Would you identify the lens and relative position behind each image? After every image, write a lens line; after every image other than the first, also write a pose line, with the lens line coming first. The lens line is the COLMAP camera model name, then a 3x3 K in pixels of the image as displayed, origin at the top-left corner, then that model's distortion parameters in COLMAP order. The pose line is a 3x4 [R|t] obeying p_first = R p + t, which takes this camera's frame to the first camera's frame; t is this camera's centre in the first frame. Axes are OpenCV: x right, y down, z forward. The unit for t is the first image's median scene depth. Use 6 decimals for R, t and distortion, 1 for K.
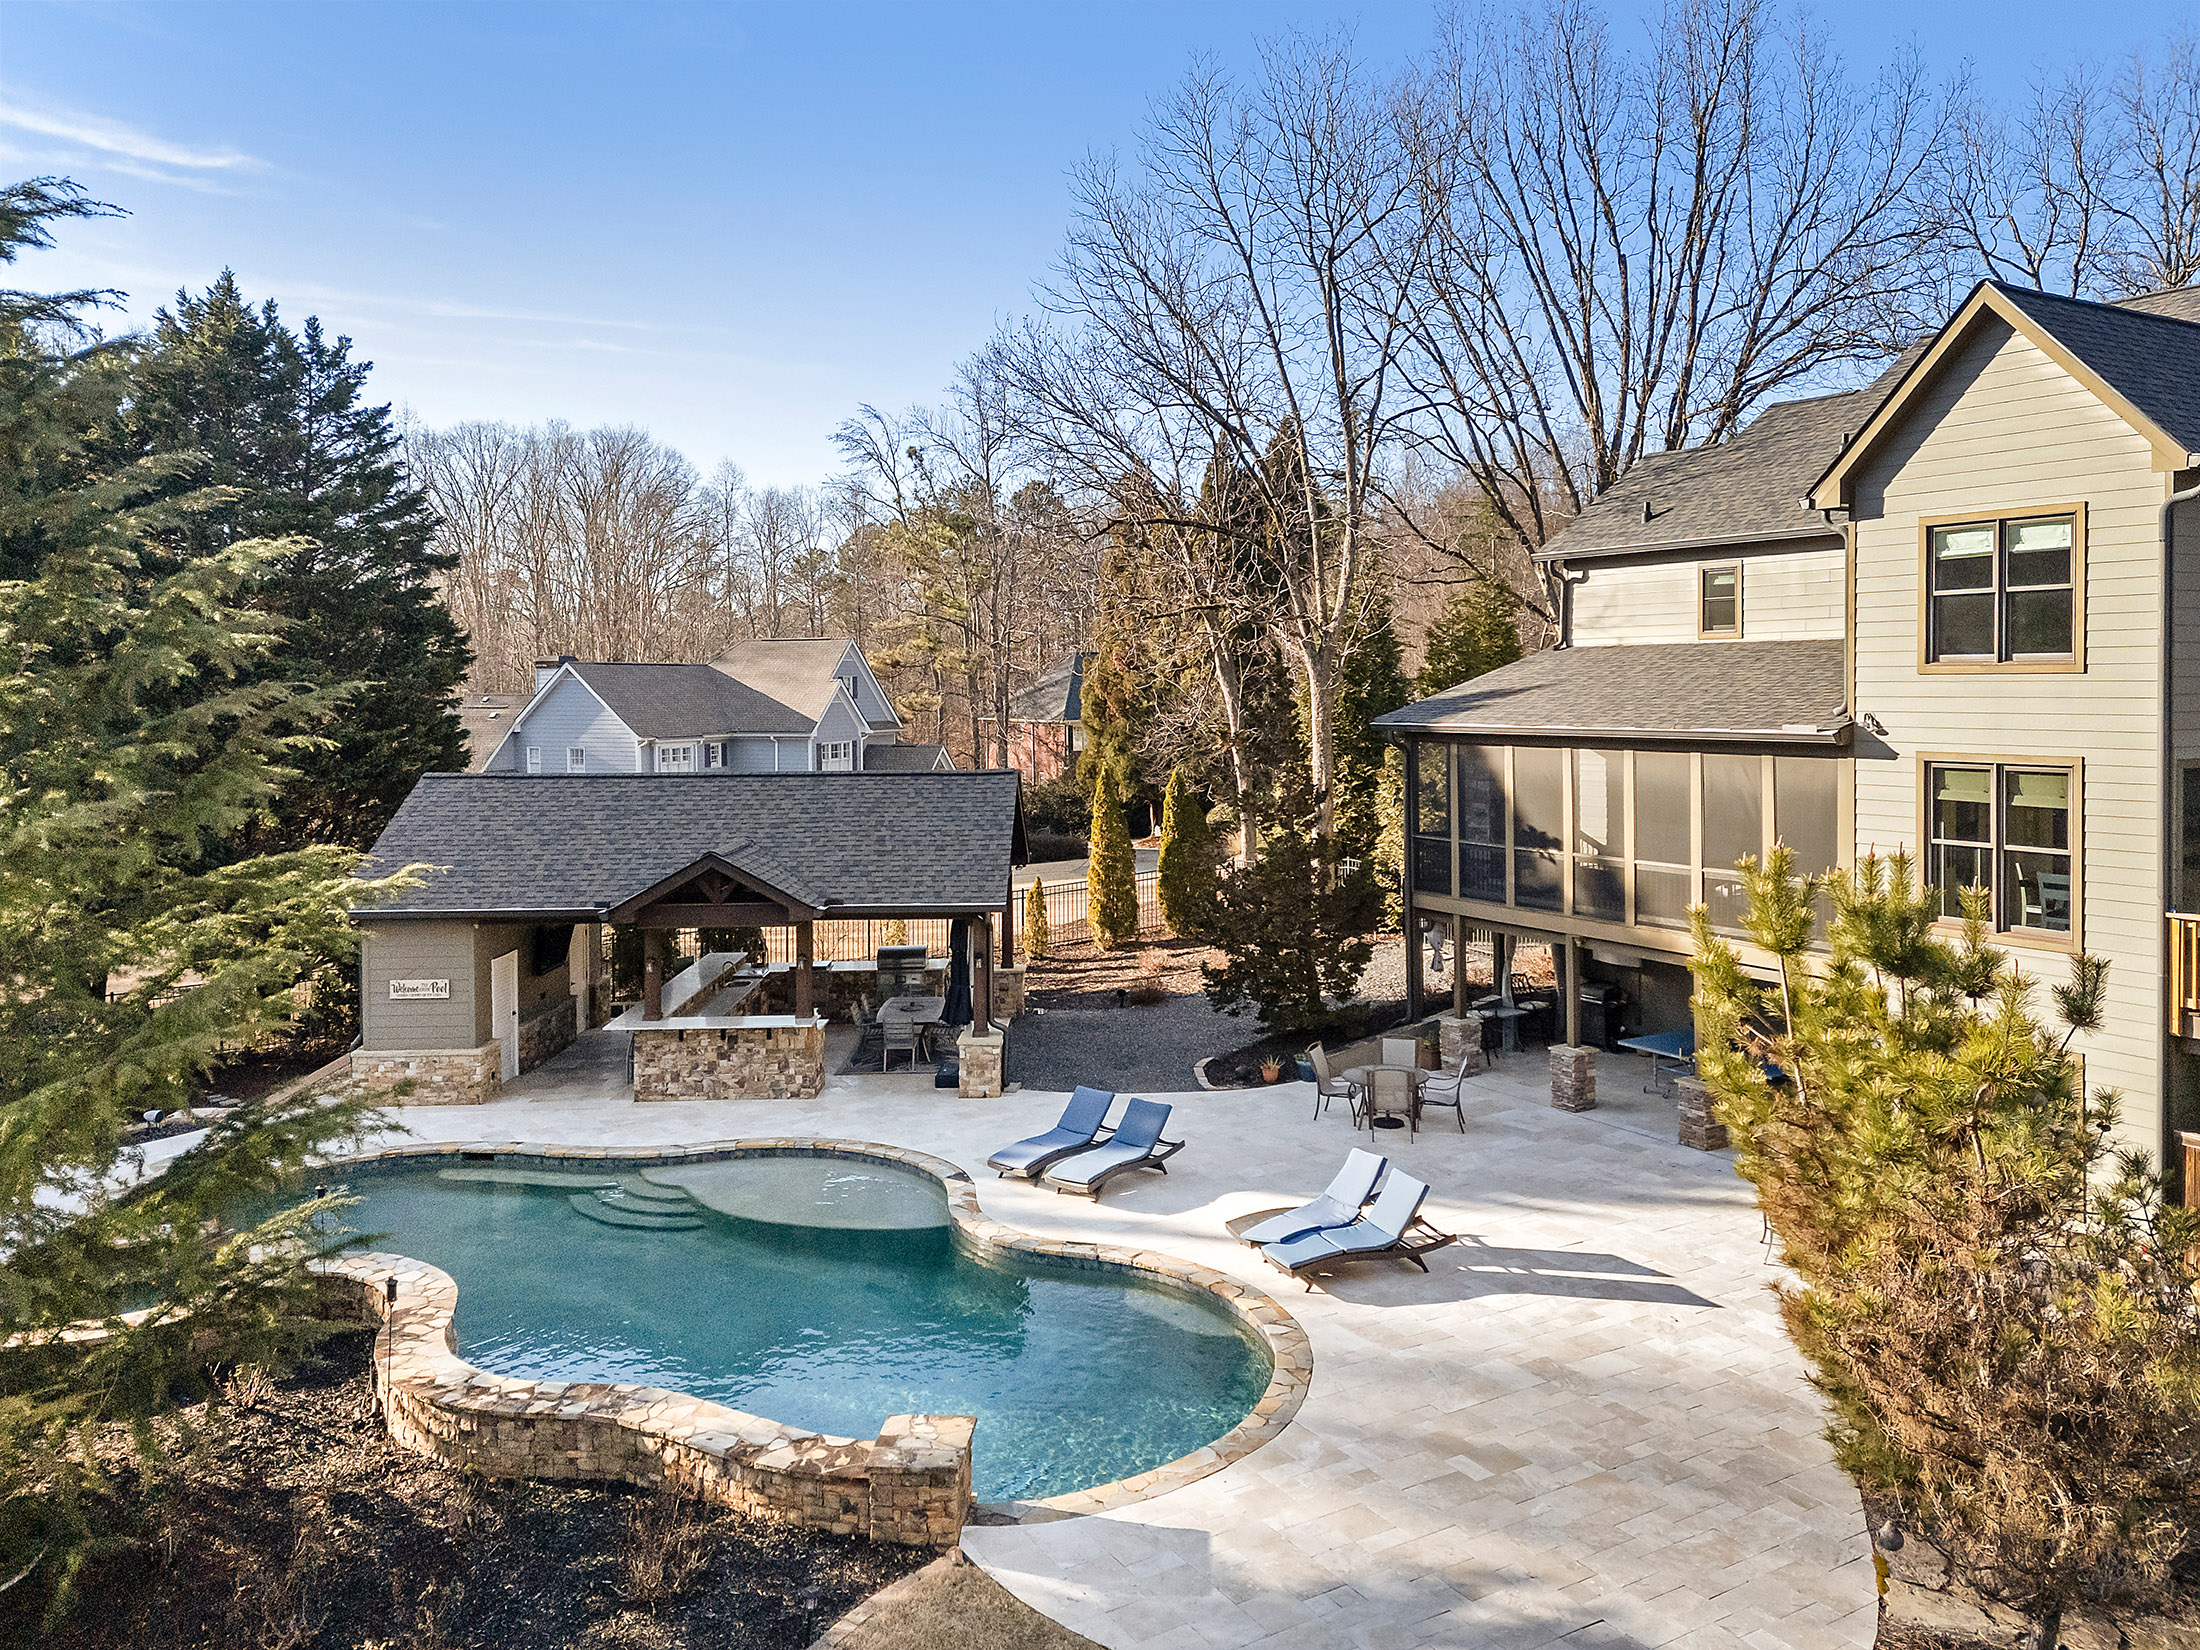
lens RADIAL K [[1634.4, 0, 1112.9], [0, 1634.4, 720.6], [0, 0, 1]] dist [0.096007, -0.100849]
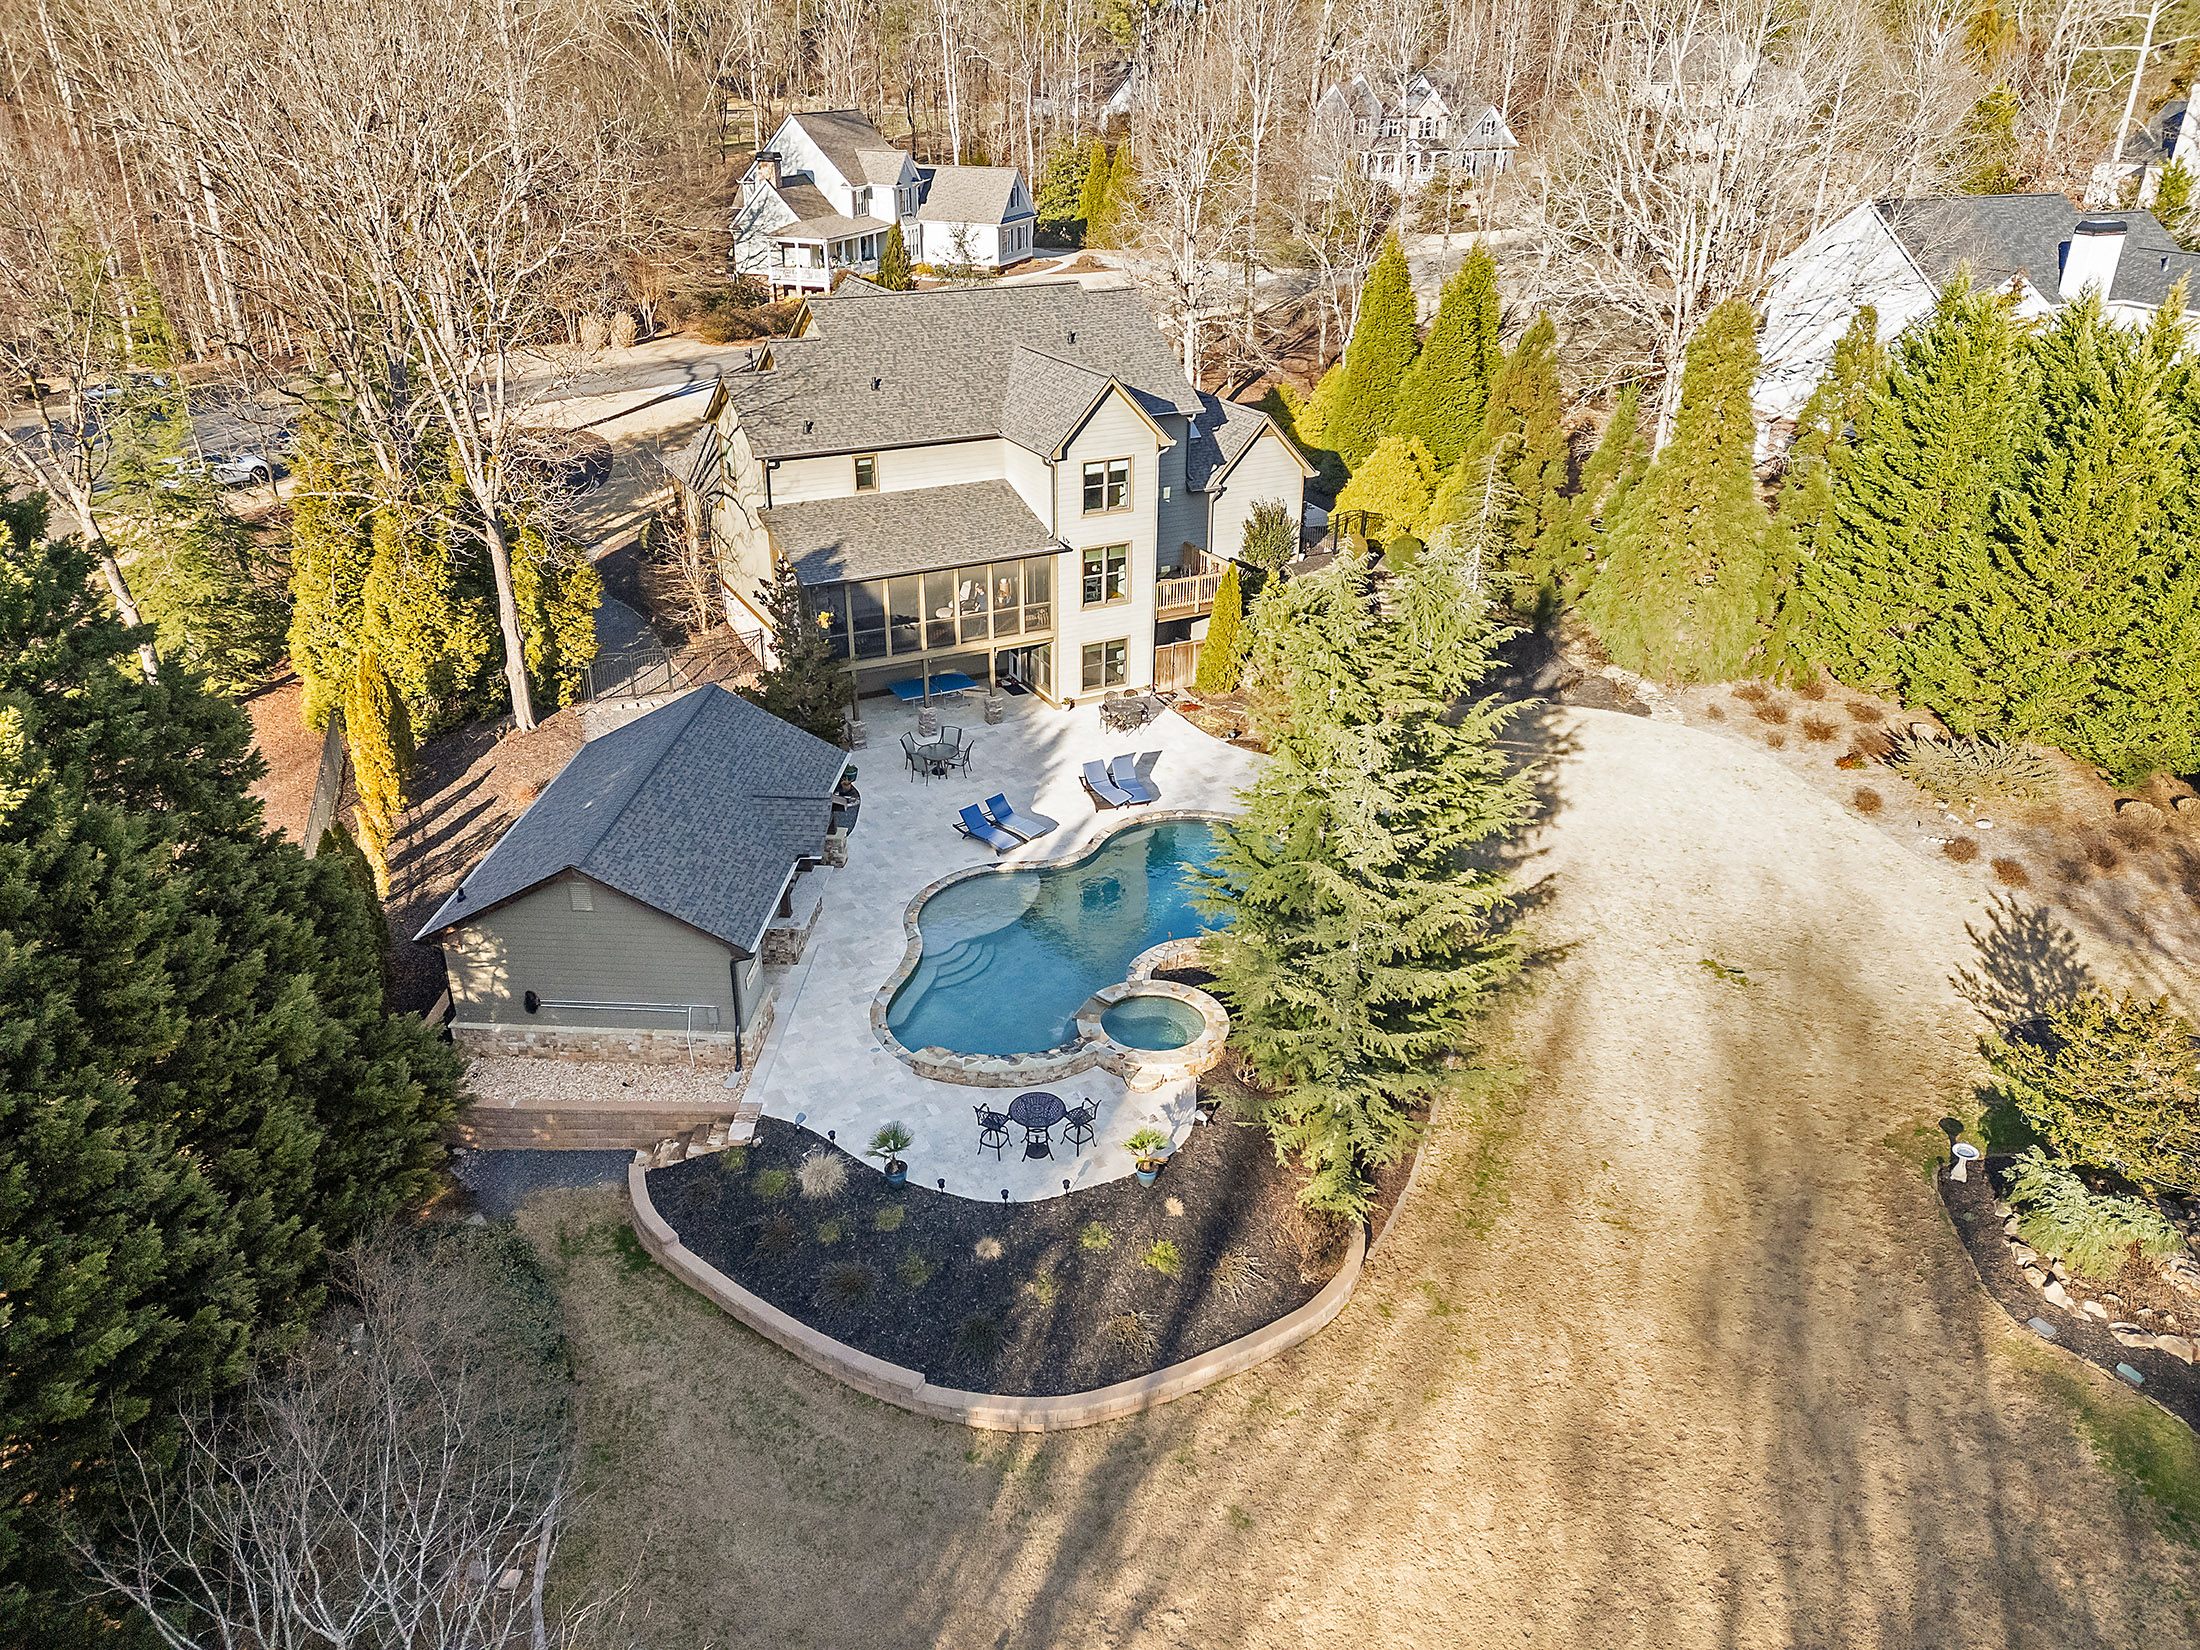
lens RADIAL K [[1569.8, 0, 1100.0], [0, 1569.8, 825.0], [0, 0, 1]] dist [0.147852, -0.233112]
pose [[0.058096, -0.434414, 0.898838, -1.933499], [0.017535, 0.900664, 0.434163, -0.659359], [-0.998157, -0.009462, 0.059942, 0.777020]]
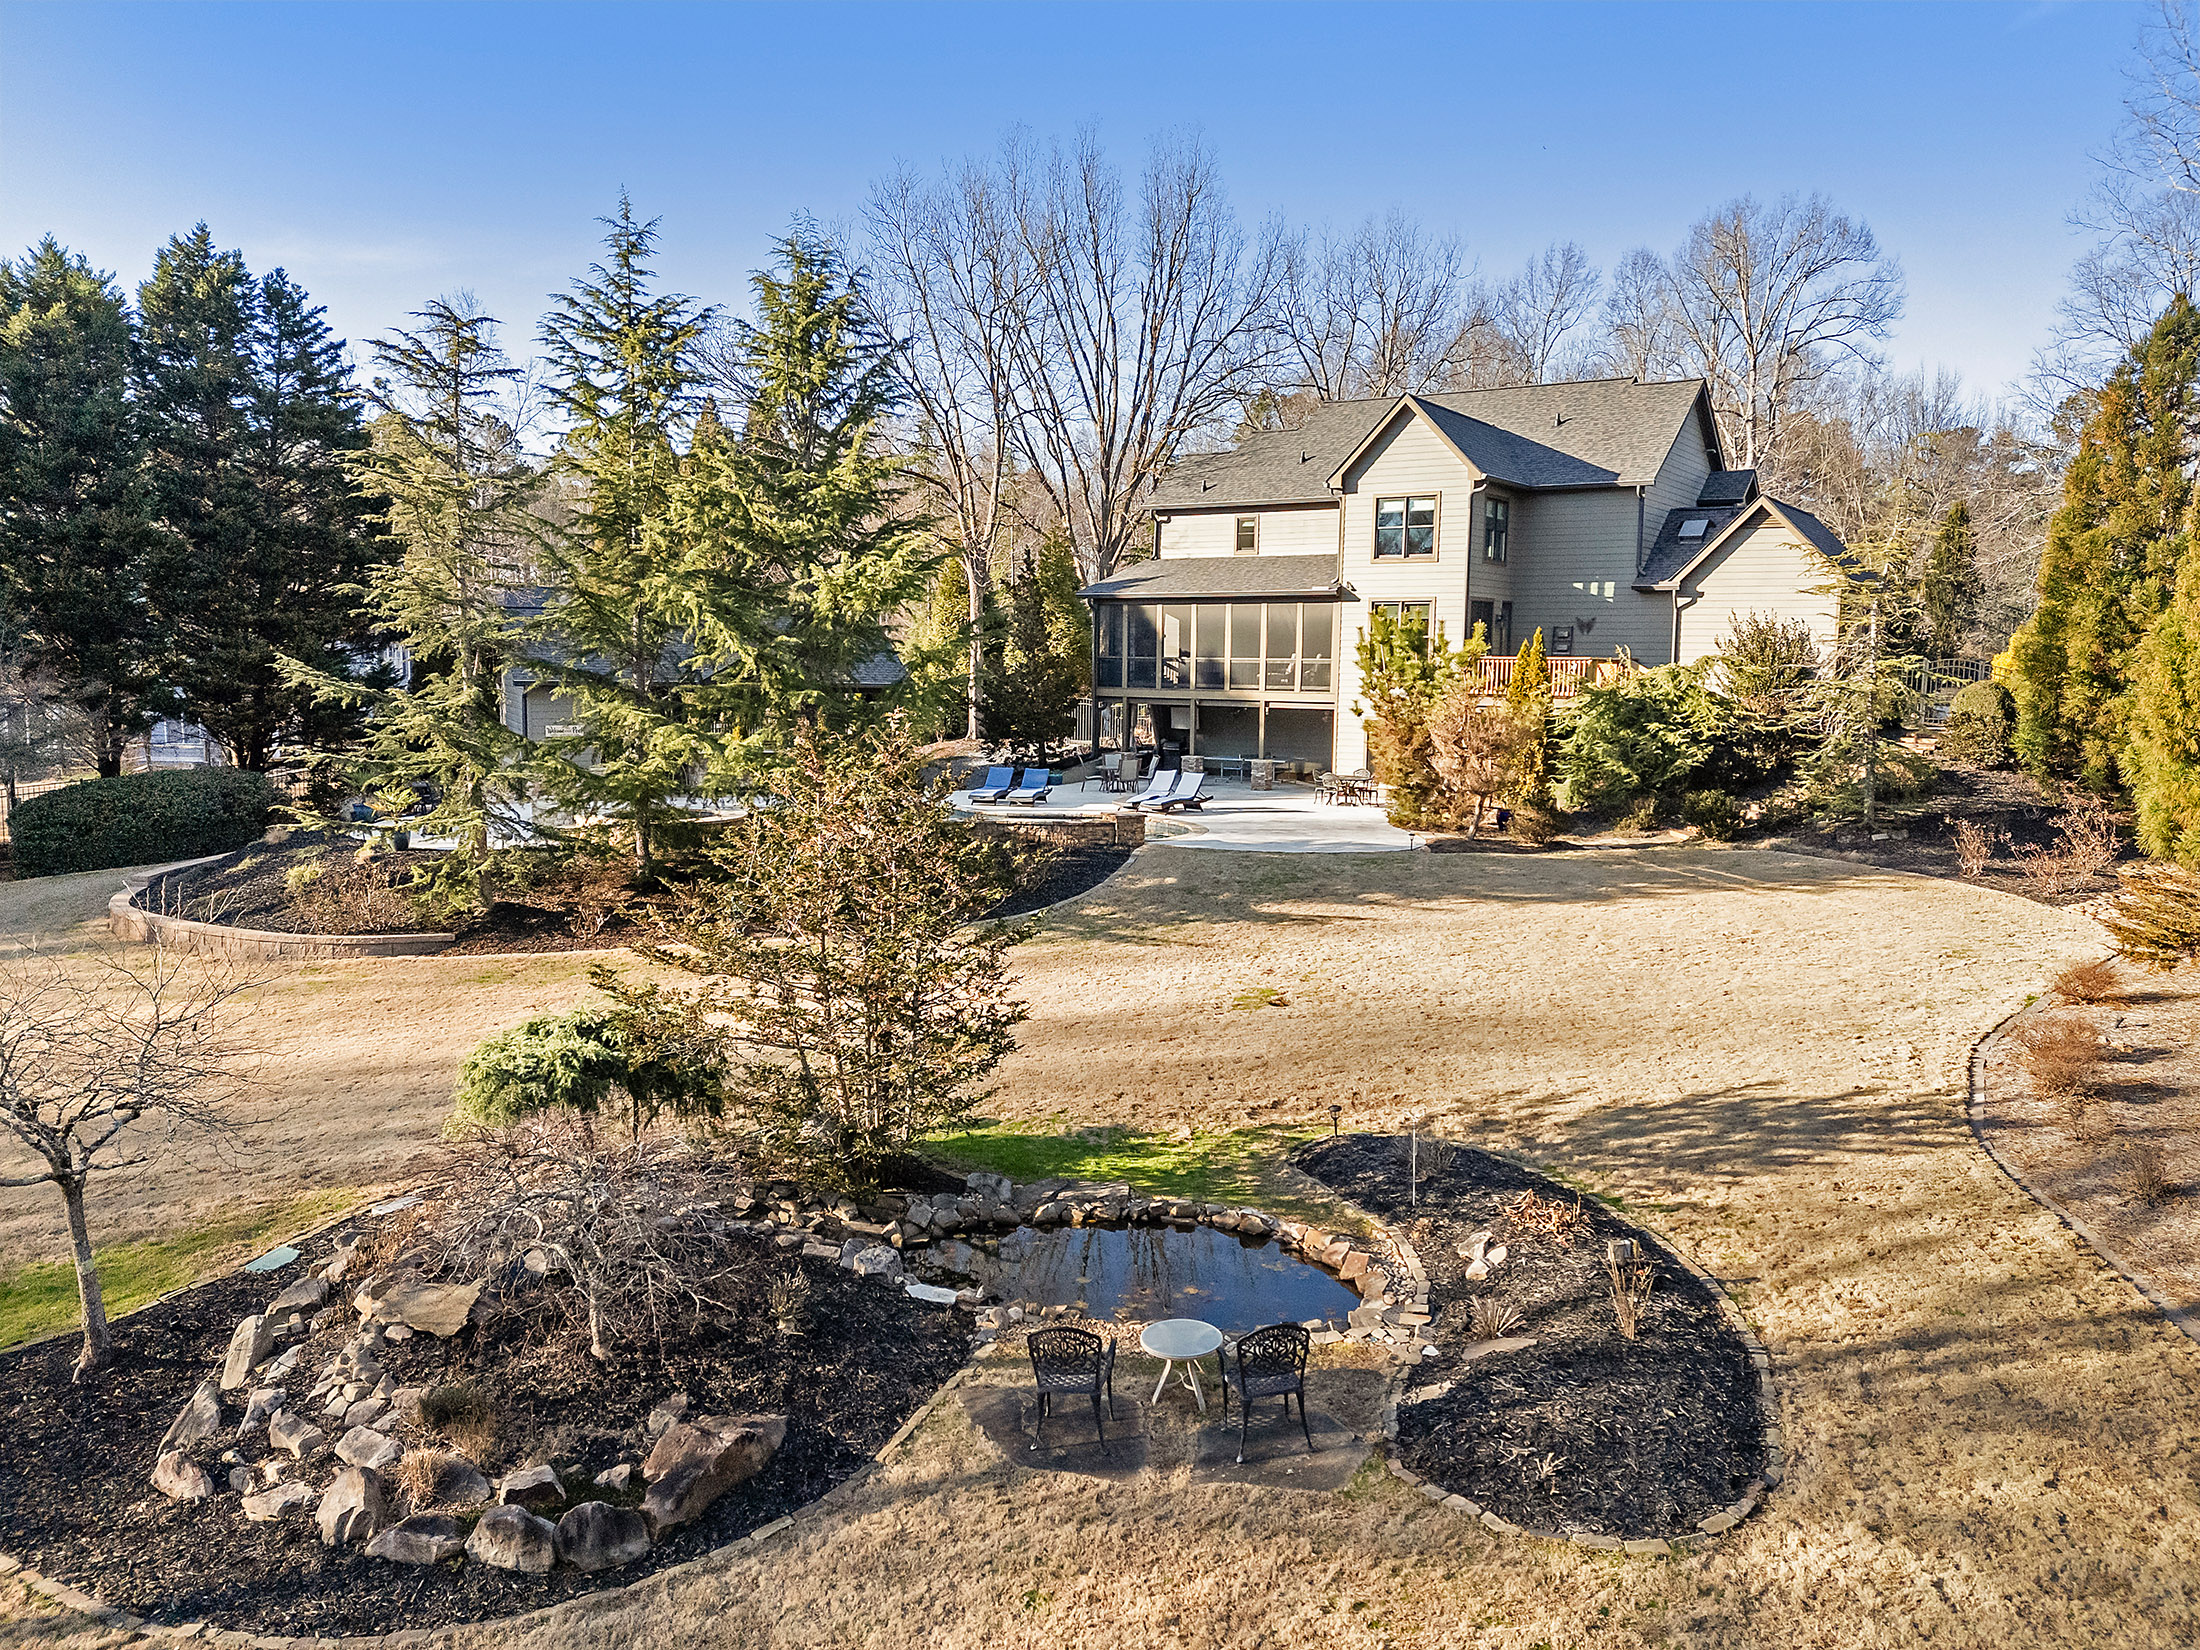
lens RADIAL K [[1597.0, 0, 1100.0], [0, 1597.0, 825.0], [0, 0, 1]] dist [0.109189, -0.102406]
pose [[0.897006, -0.028284, 0.441112, -0.810313], [-0.008724, 0.996623, 0.081645, 0.148303], [-0.441932, -0.077085, 0.893730, -0.818704]]
